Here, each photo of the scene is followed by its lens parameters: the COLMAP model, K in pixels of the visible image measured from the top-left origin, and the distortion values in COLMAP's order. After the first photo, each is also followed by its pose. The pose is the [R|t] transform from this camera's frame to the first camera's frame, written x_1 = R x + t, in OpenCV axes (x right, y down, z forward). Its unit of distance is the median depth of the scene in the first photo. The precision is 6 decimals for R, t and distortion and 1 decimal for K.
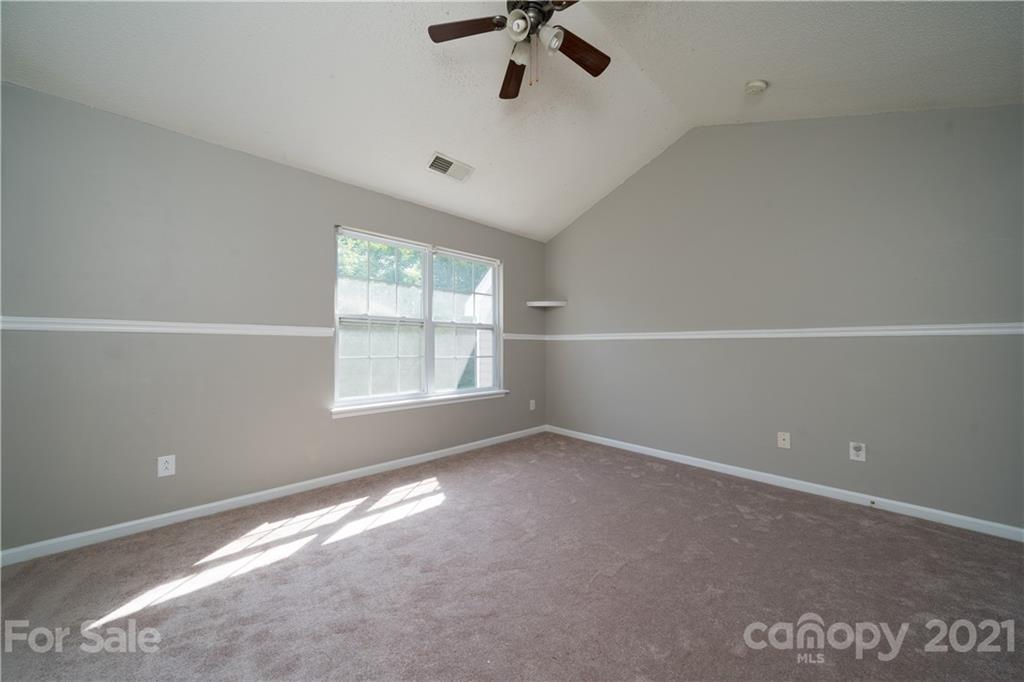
lens RADIAL K [[348.4, 0, 509.8], [0, 348.4, 338.1], [0, 0, 1]] dist [-0.010419, 0.000188]
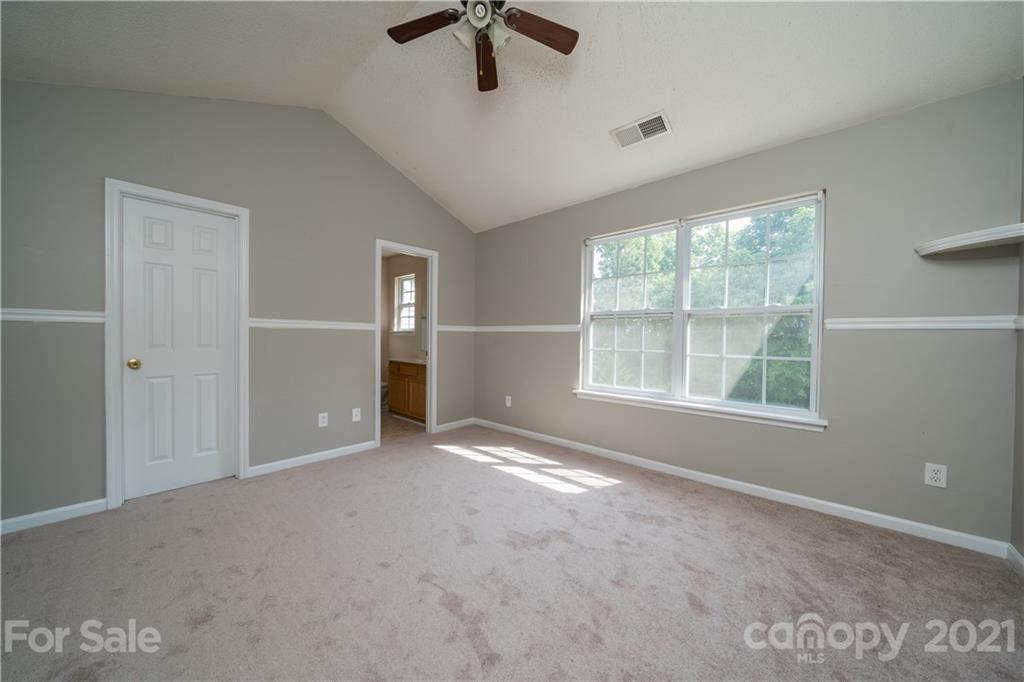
lens RADIAL K [[348.4, 0, 519.1], [0, 348.4, 335.7], [0, 0, 1]] dist [-0.010419, 0.000188]
pose [[0.099889, -0.005664, -0.994982, 0.770158], [0.008462, 0.999952, -0.004842, 0.017360], [0.994963, -0.007936, 0.099932, 0.729911]]
